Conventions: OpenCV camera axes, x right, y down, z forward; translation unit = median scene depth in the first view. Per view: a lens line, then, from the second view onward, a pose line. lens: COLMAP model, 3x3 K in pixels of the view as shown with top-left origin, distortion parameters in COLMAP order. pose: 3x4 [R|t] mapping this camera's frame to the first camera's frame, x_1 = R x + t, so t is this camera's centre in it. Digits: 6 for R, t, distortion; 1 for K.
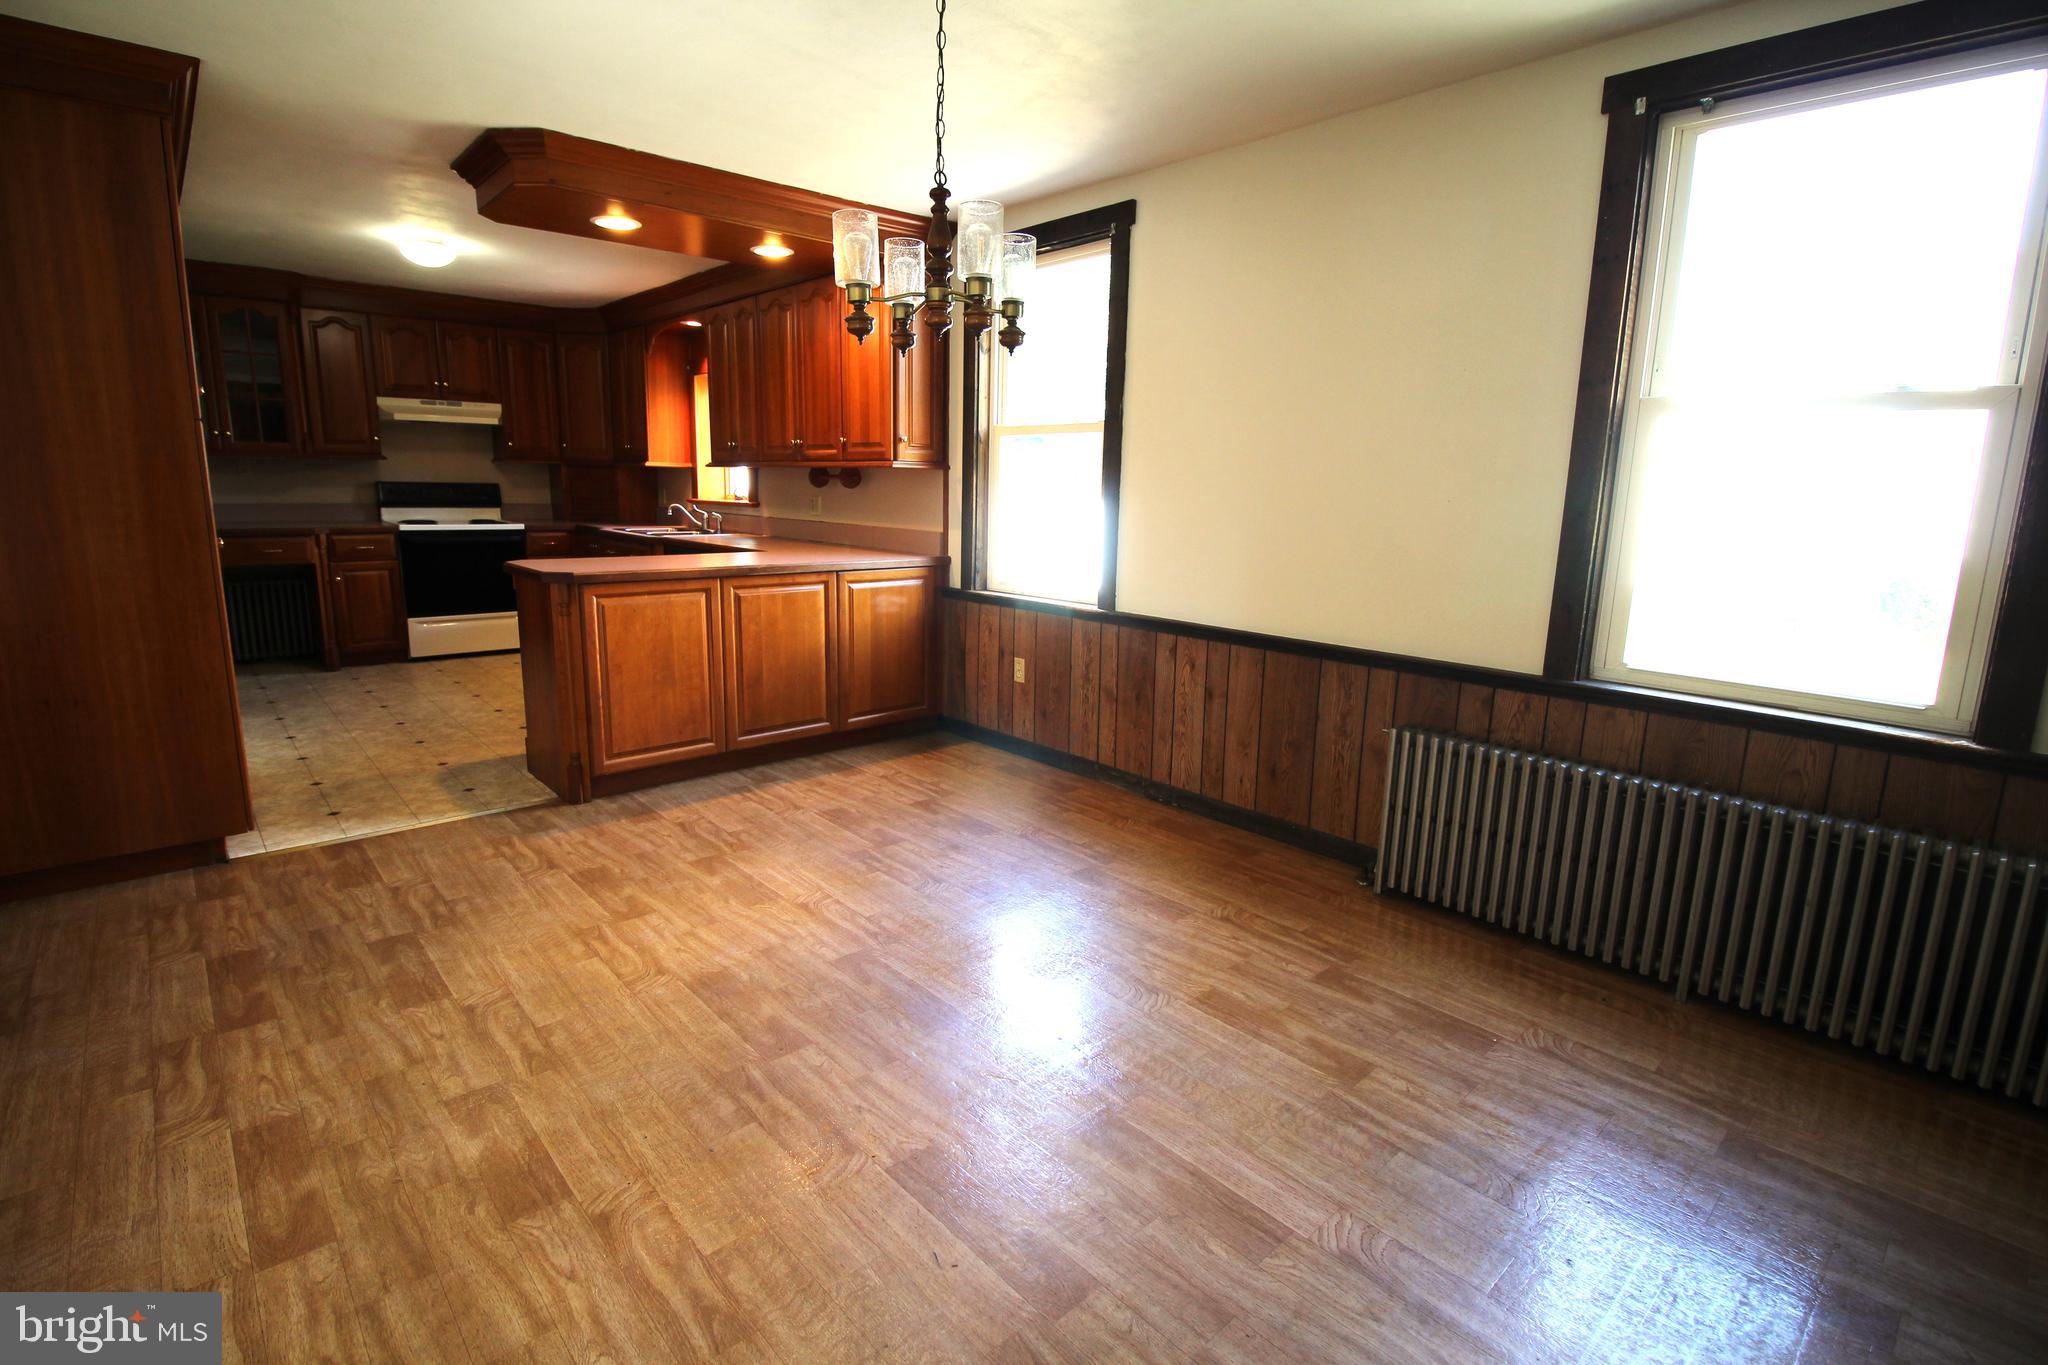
lens RADIAL K [[960.9, 0, 1027.4], [0, 960.9, 674.6], [0, 0, 1]] dist [-0.011407, -0.002603]
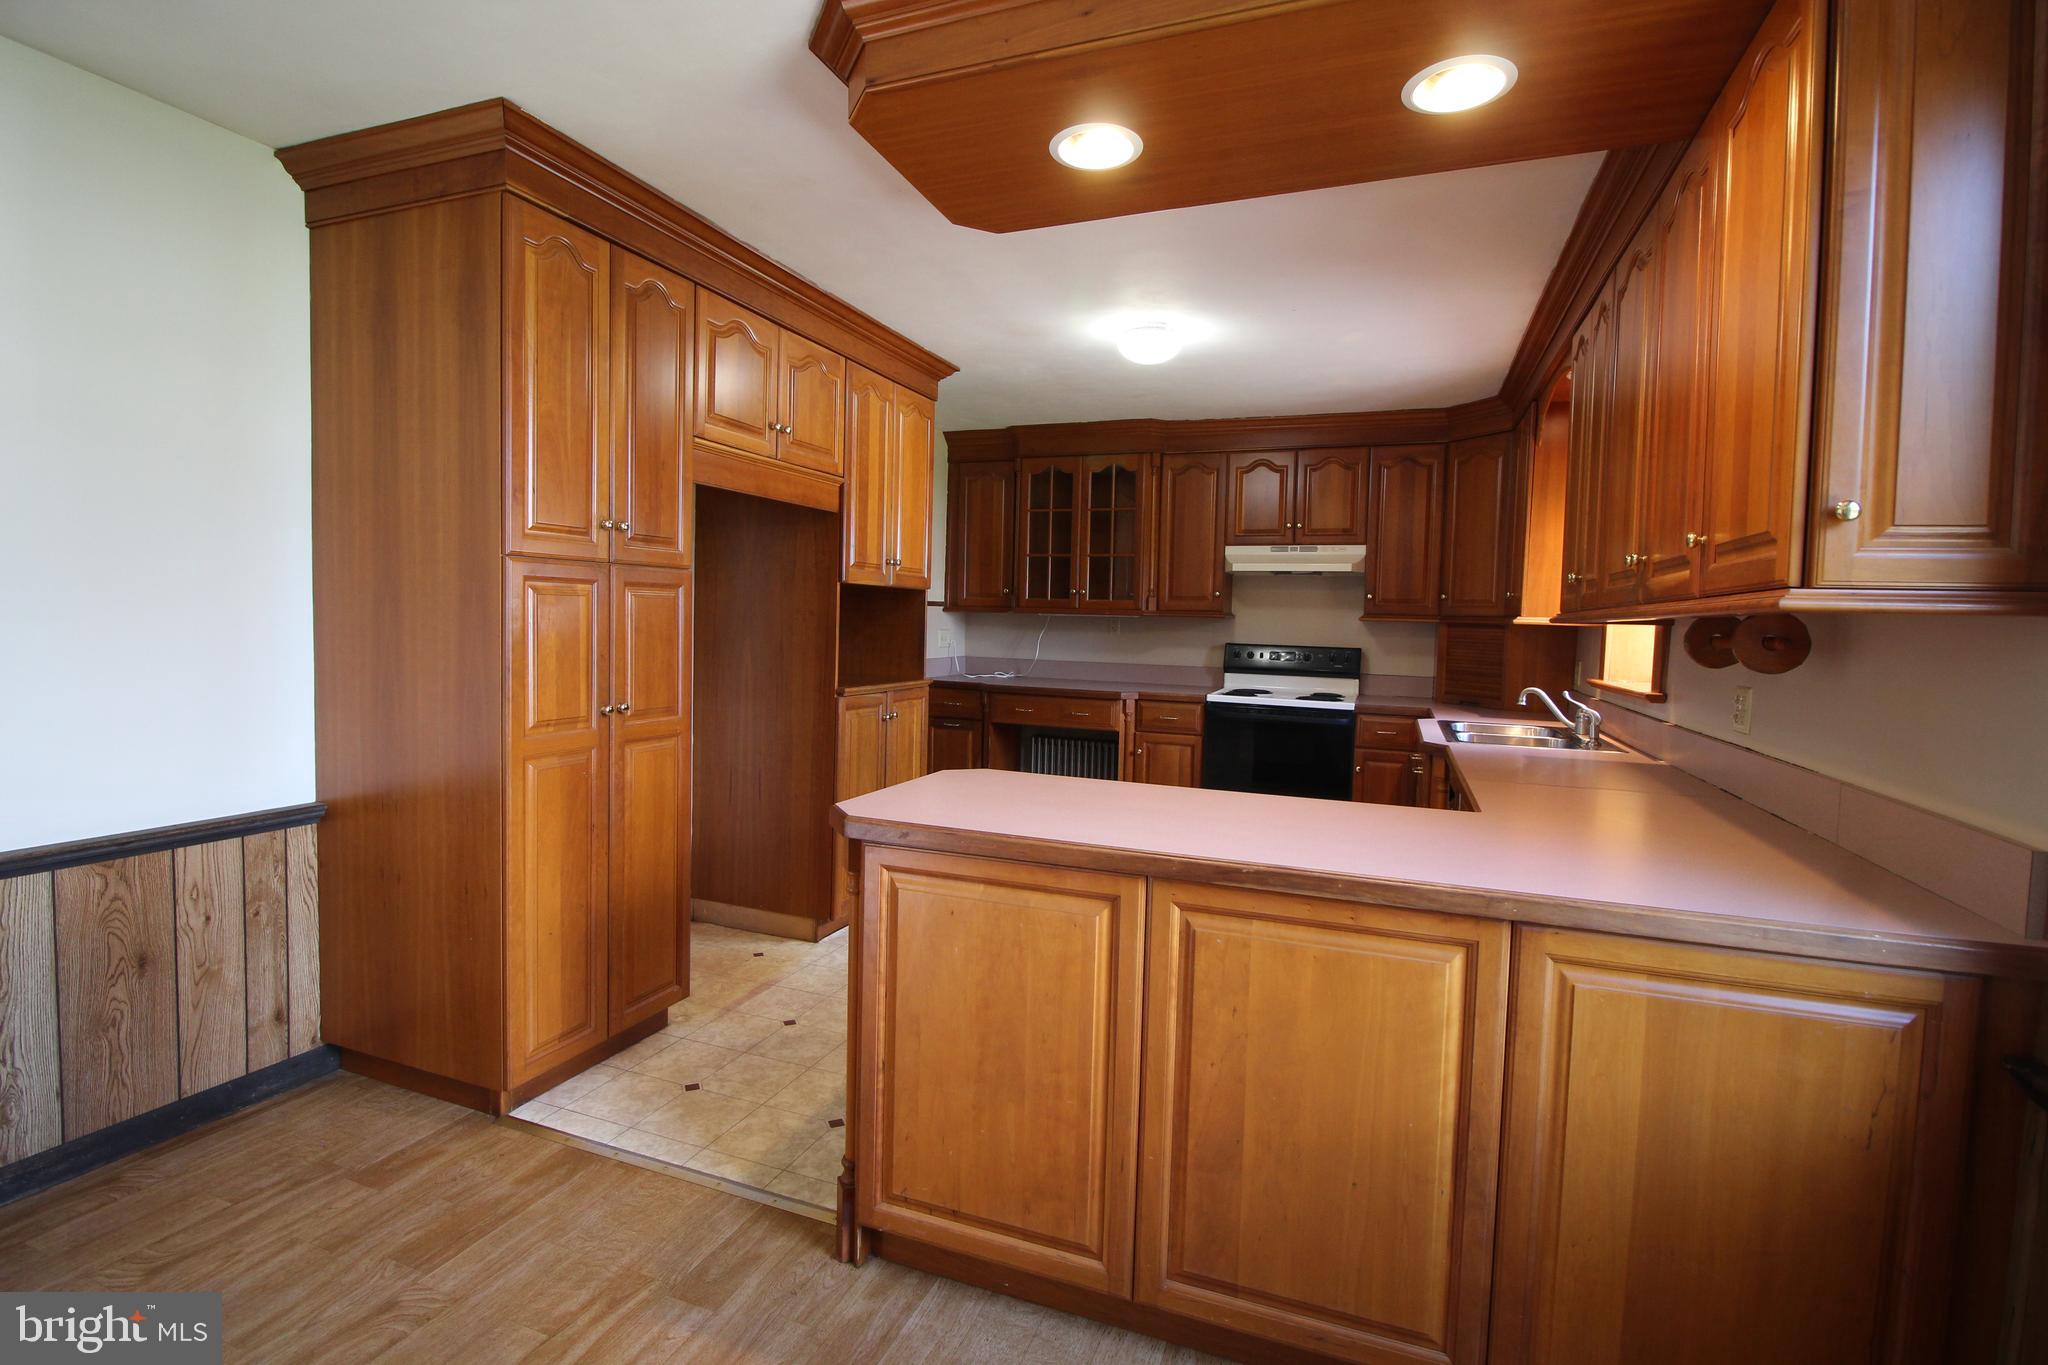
lens RADIAL K [[960.9, 0, 1019.1], [0, 960.9, 667.5], [0, 0, 1]] dist [-0.011407, -0.002603]
pose [[0.442793, 0.032570, -0.896032, 0.016997], [-0.192304, 0.979535, -0.059425, -0.141516], [0.875759, 0.198623, 0.439995, 0.696815]]
